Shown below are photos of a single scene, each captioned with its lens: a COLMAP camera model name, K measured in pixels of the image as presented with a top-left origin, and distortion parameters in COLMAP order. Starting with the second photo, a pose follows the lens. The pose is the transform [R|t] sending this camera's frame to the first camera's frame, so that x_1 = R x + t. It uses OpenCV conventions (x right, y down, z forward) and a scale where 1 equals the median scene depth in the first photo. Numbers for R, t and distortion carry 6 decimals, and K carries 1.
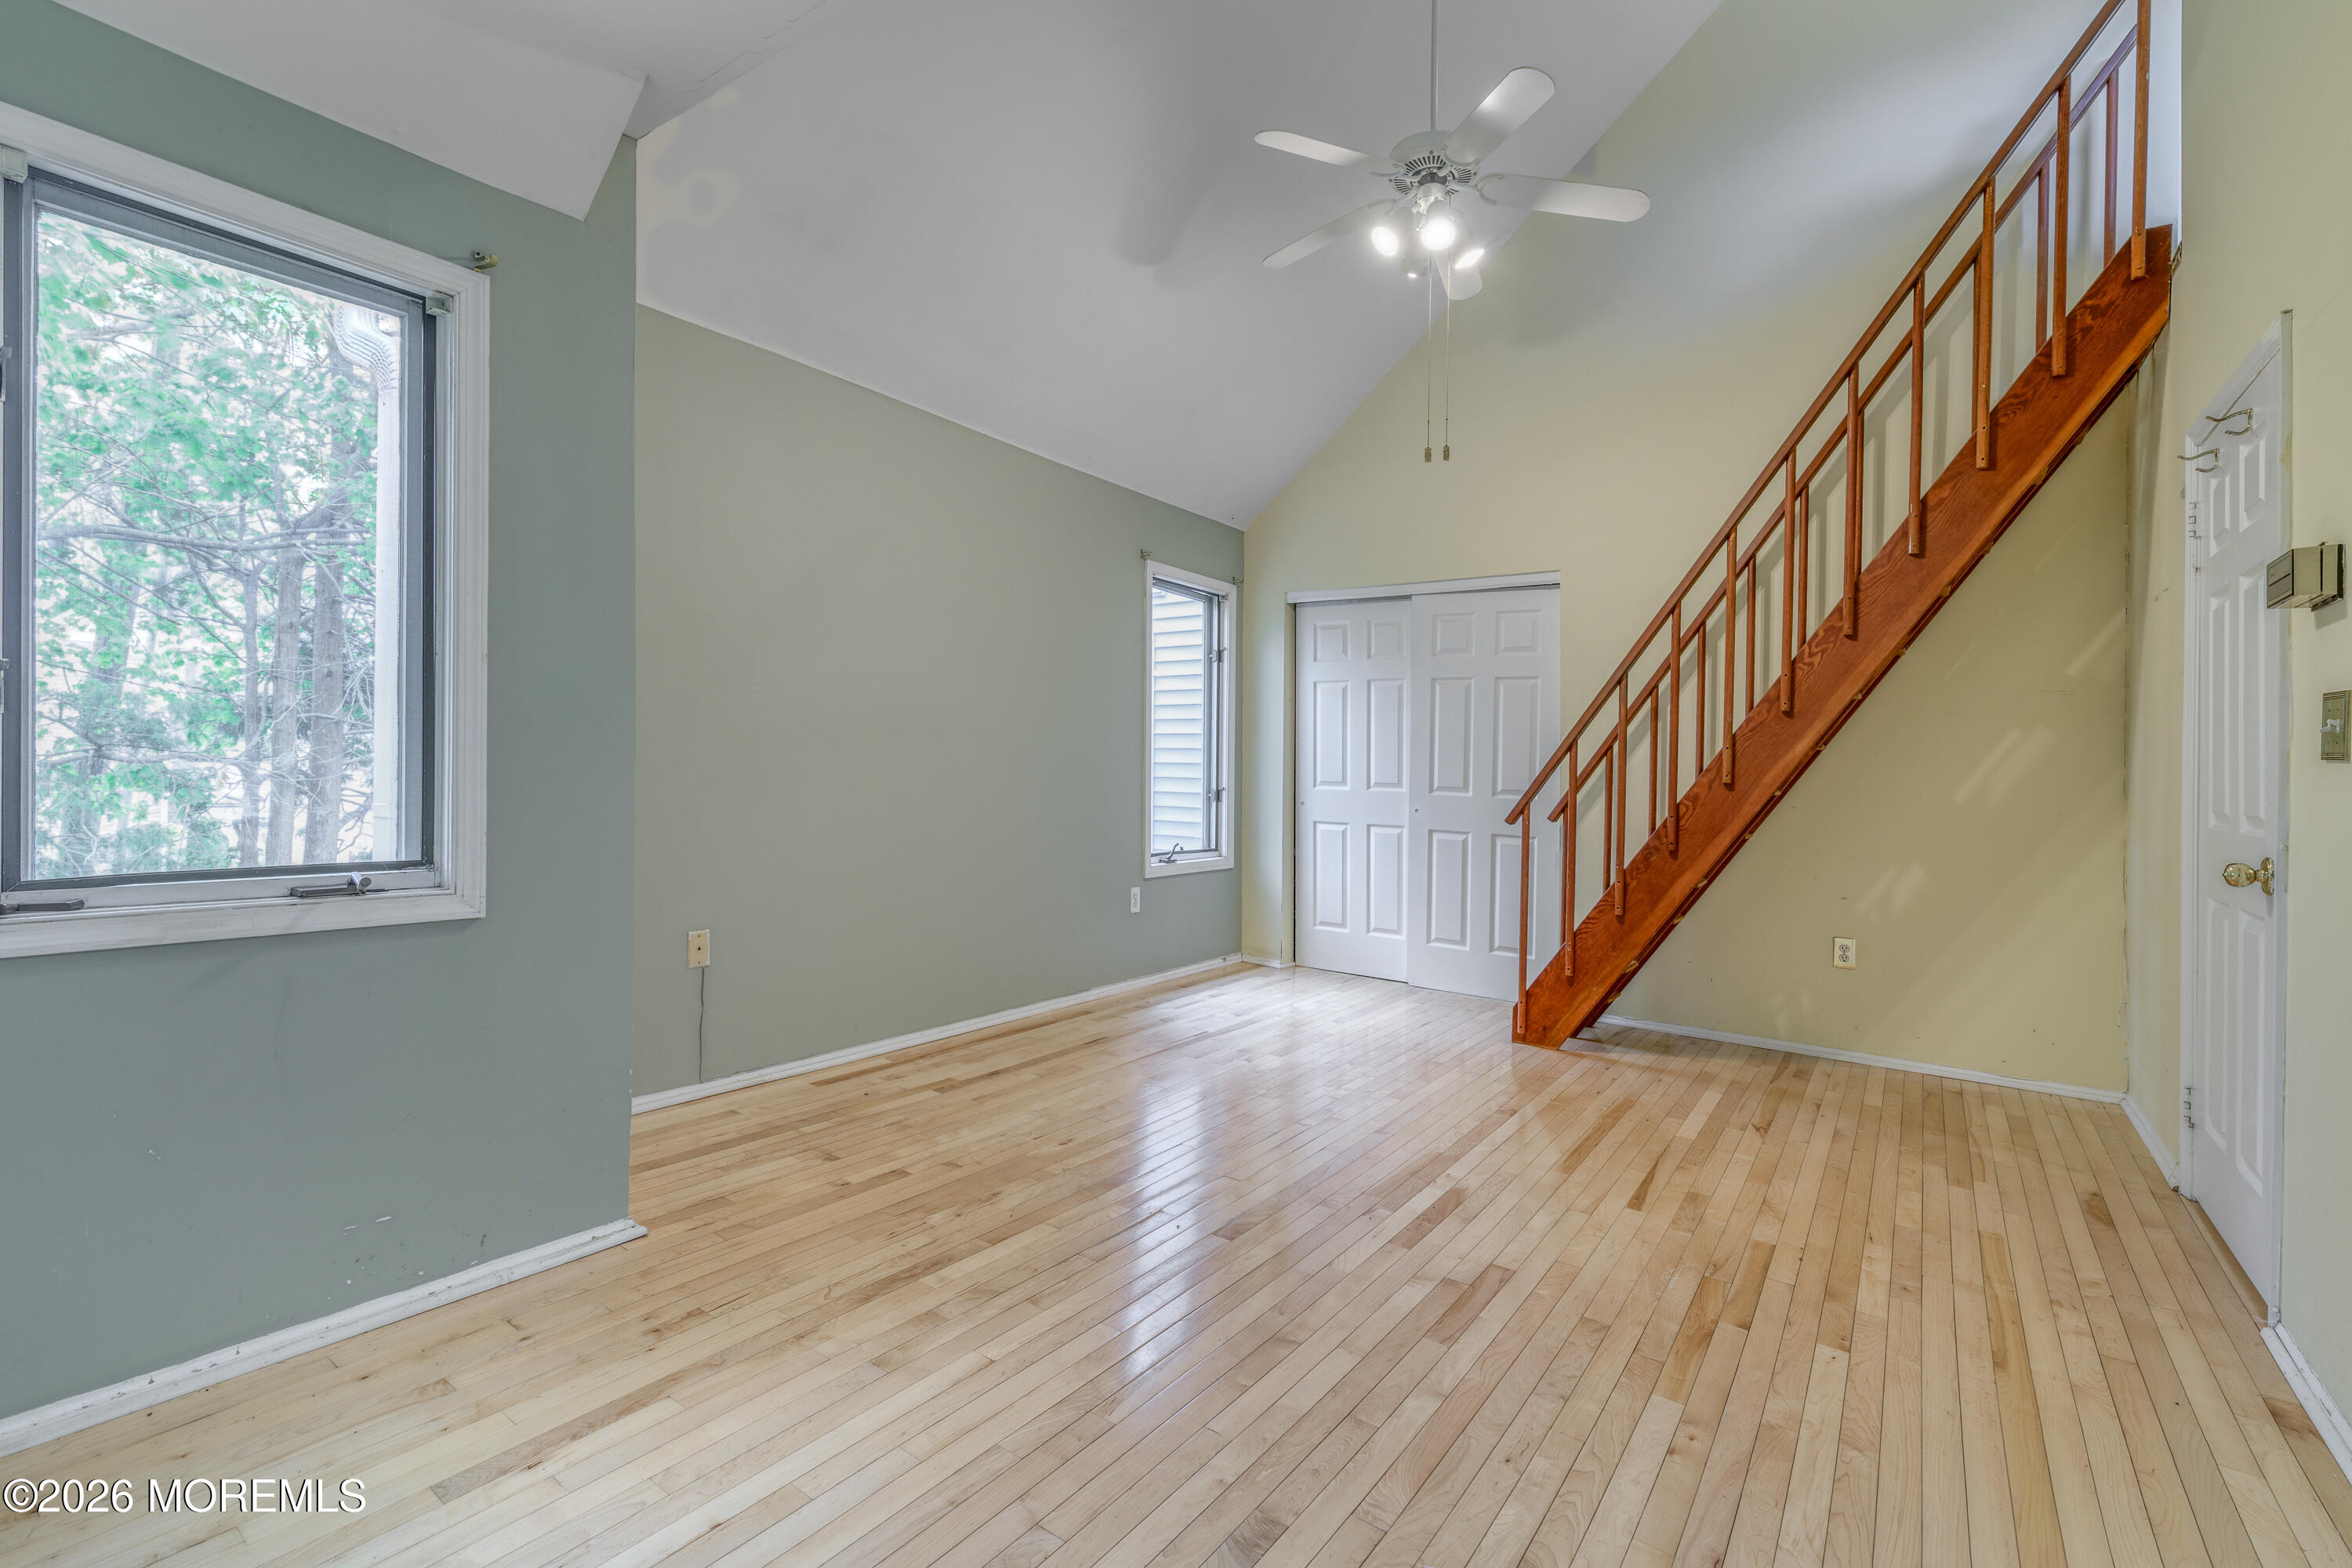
lens RADIAL K [[1054.1, 0, 1181.6], [0, 1054.1, 758.9], [0, 0, 1]] dist [0.010791, 0.000419]
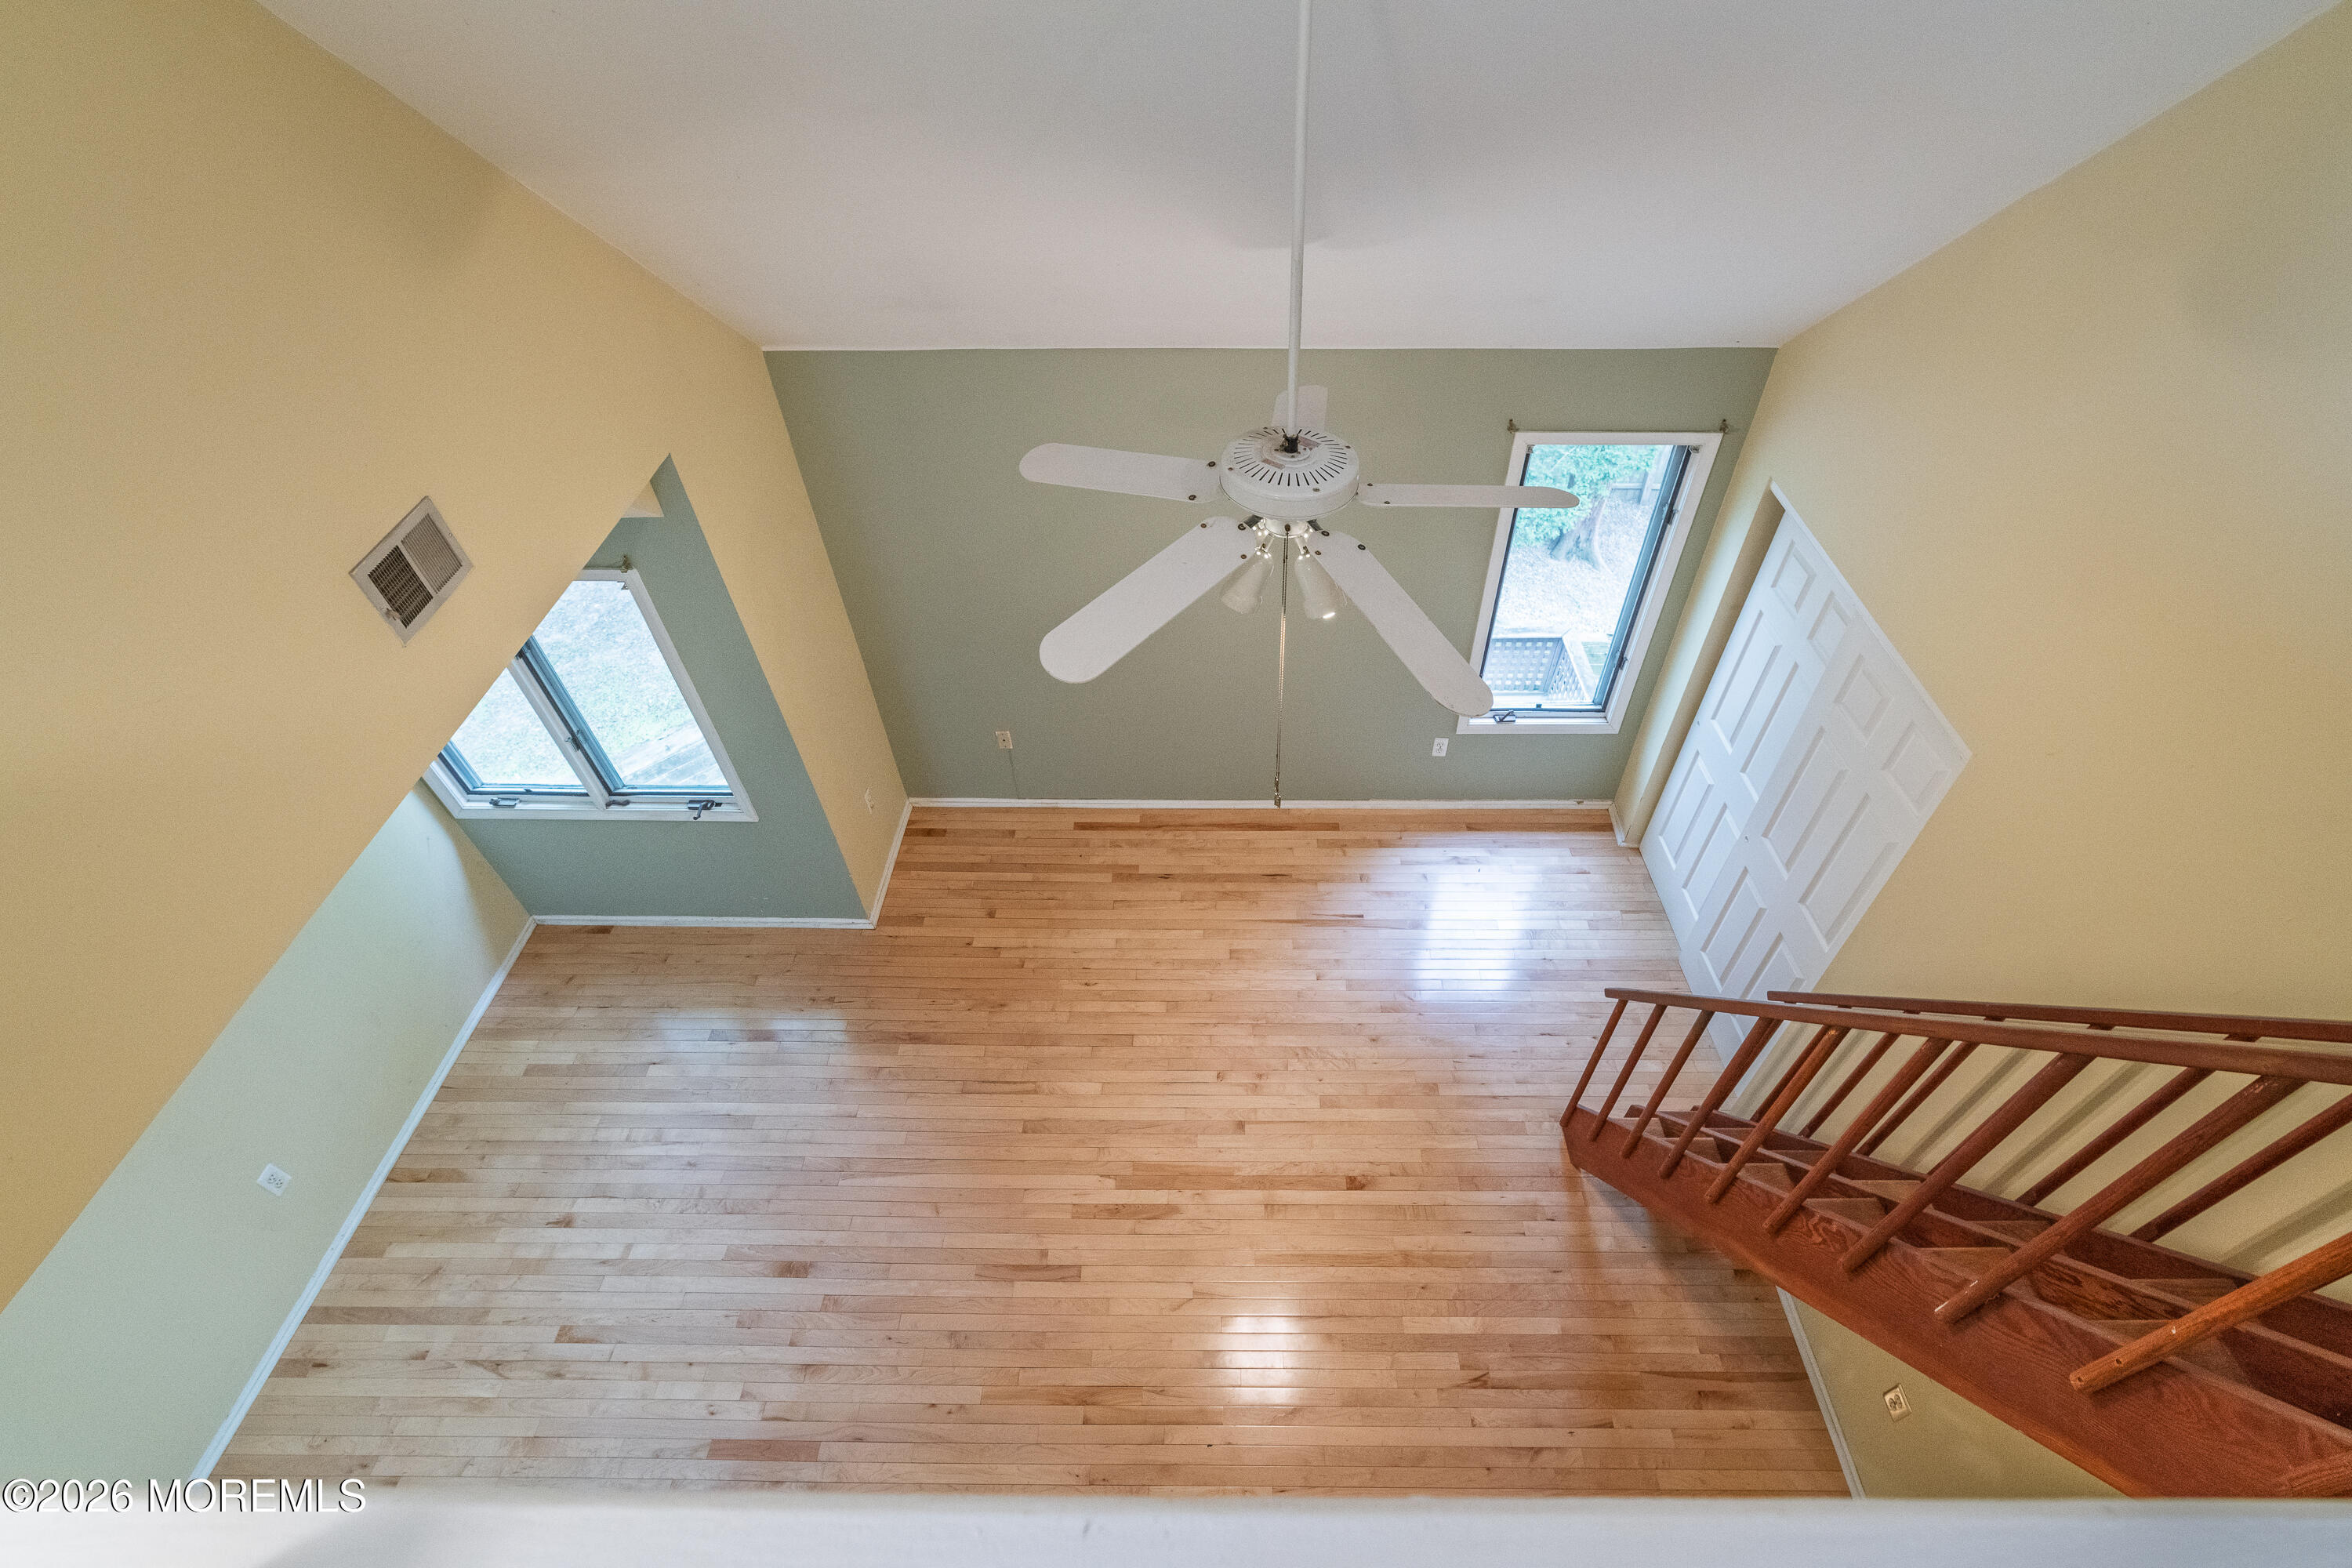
lens RADIAL K [[1054.1, 0, 1187.6], [0, 1054.1, 768.1], [0, 0, 1]] dist [0.010791, 0.000419]
pose [[0.564688, 0.553065, -0.612574, 0.696762], [0.045924, 0.720032, 0.692419, -0.874946], [0.824026, -0.419133, 0.381194, 0.602229]]
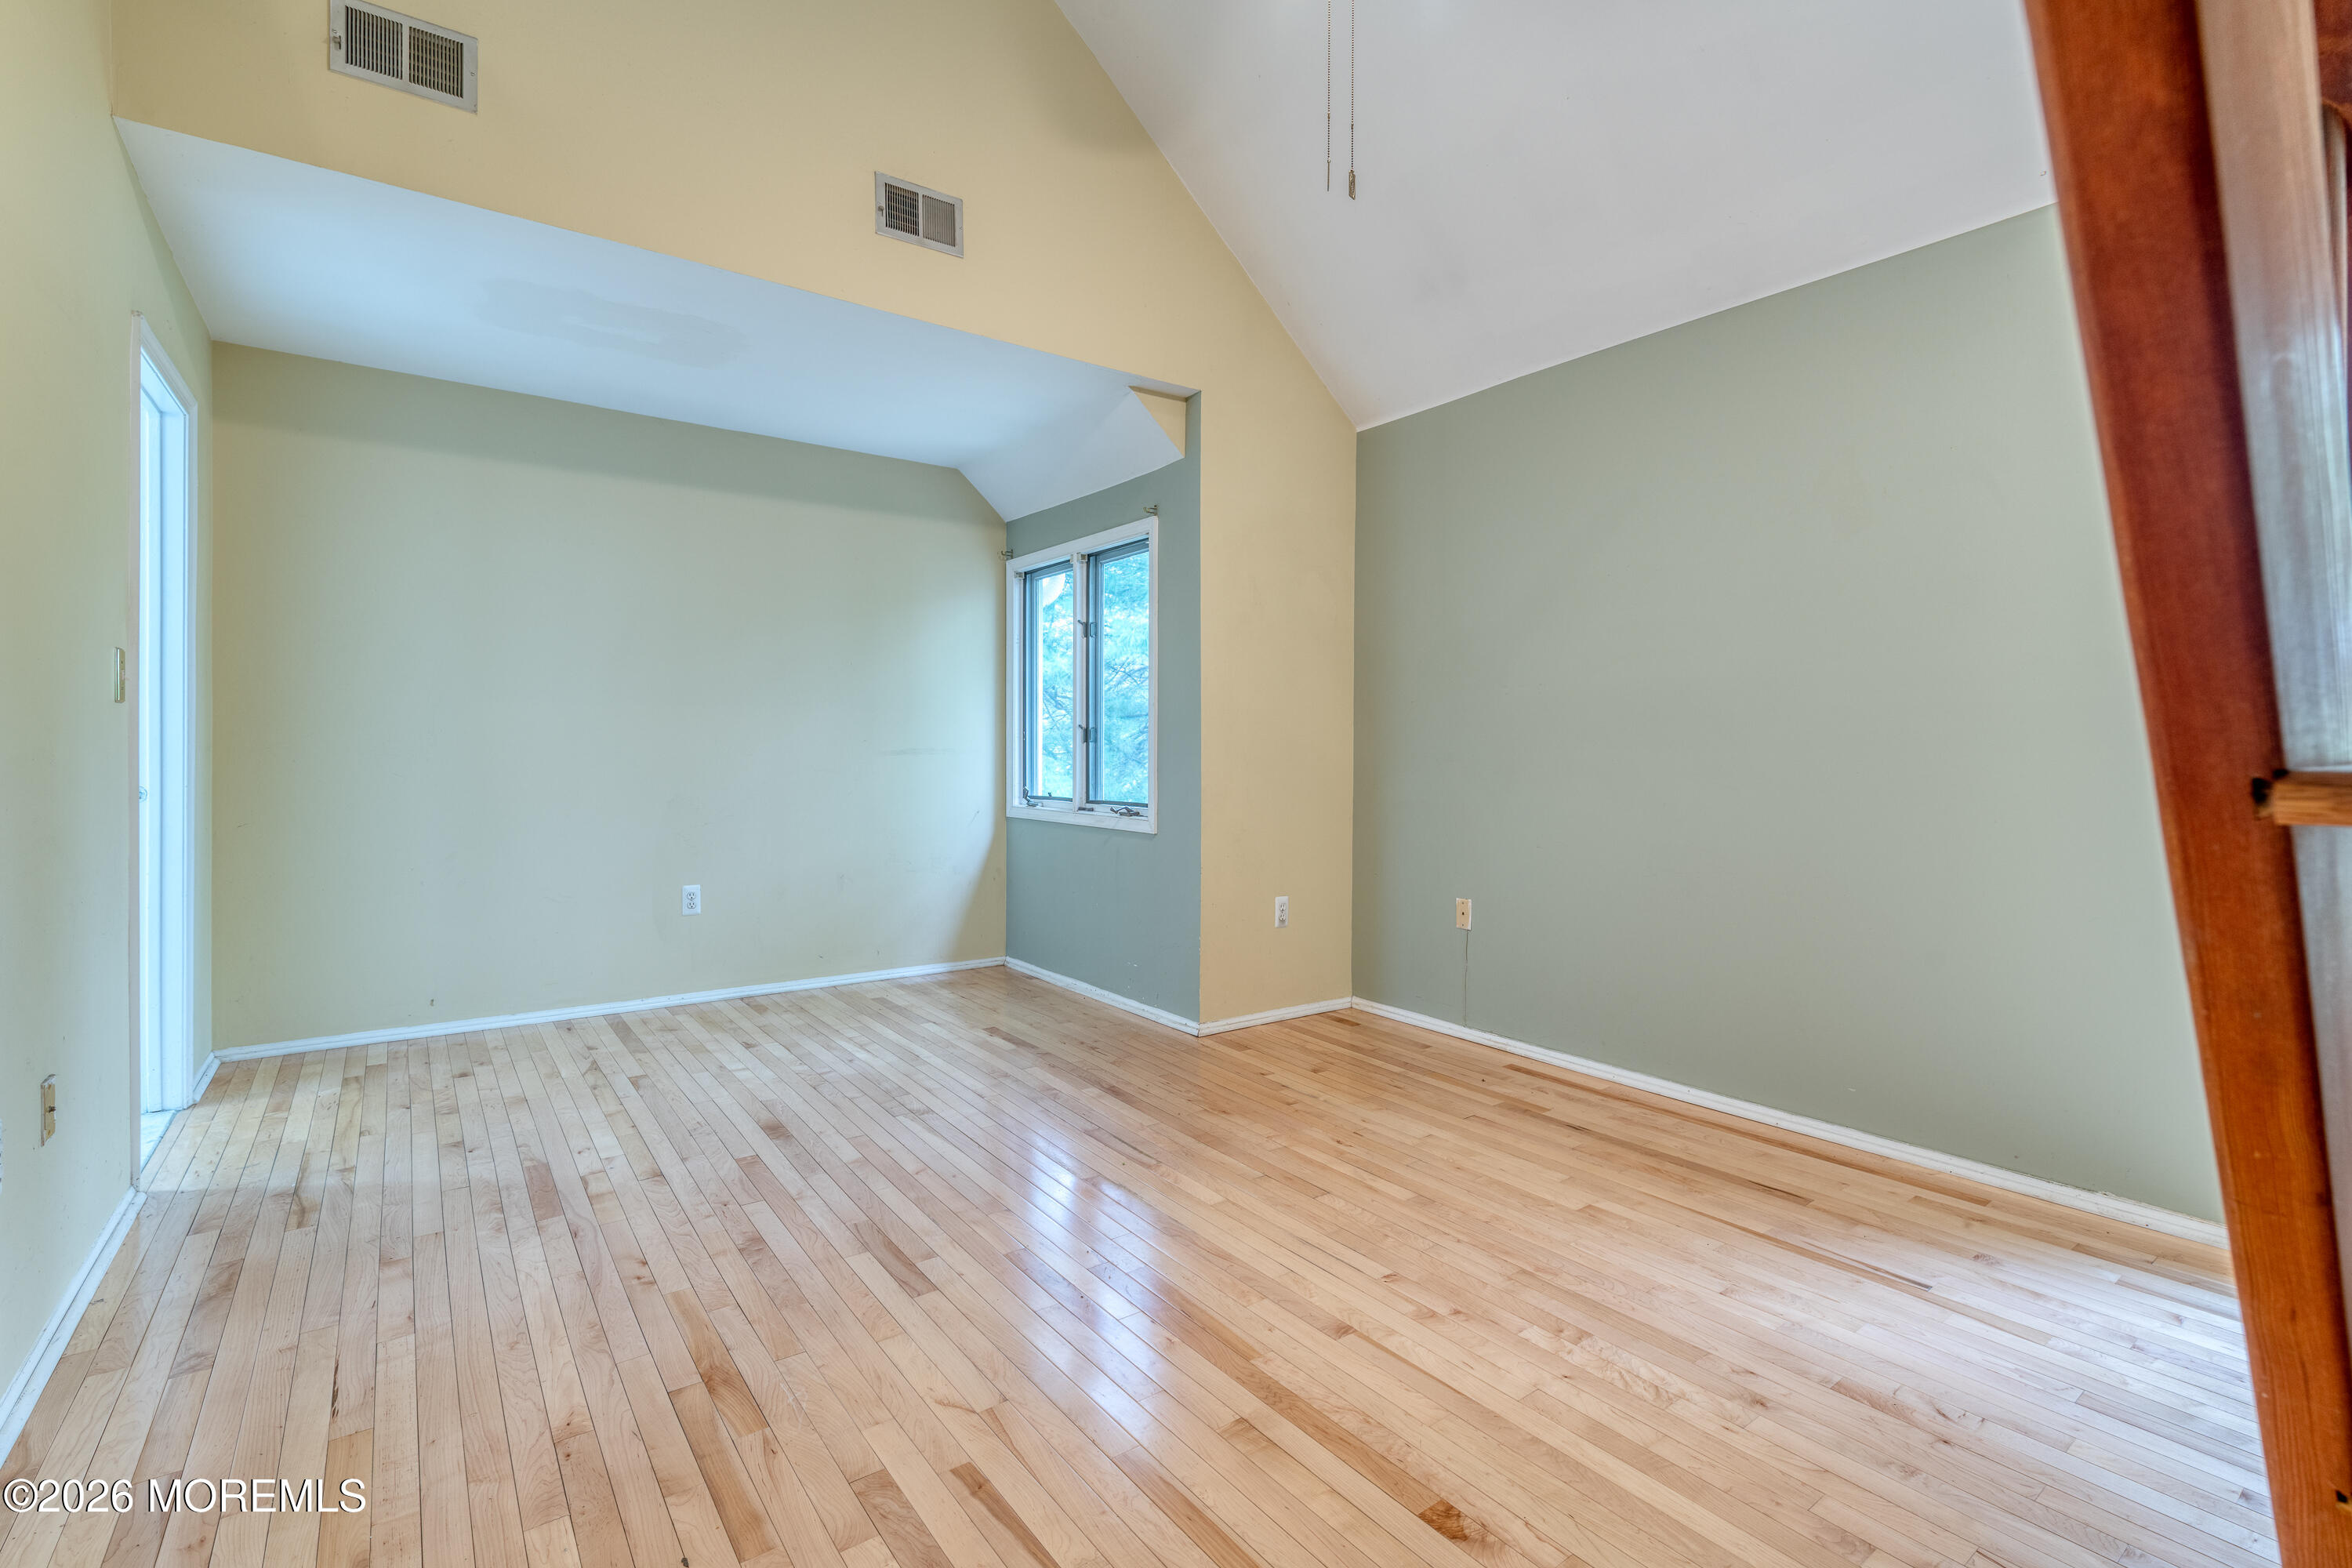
lens RADIAL K [[1054.1, 0, 1178.5], [0, 1054.1, 781.9], [0, 0, 1]] dist [0.010791, 0.000419]
pose [[-0.313602, -0.003900, -0.949547, 0.782536], [-0.006838, 0.999975, -0.001848, 0.033768], [0.949530, 0.005913, -0.313621, 1.064258]]
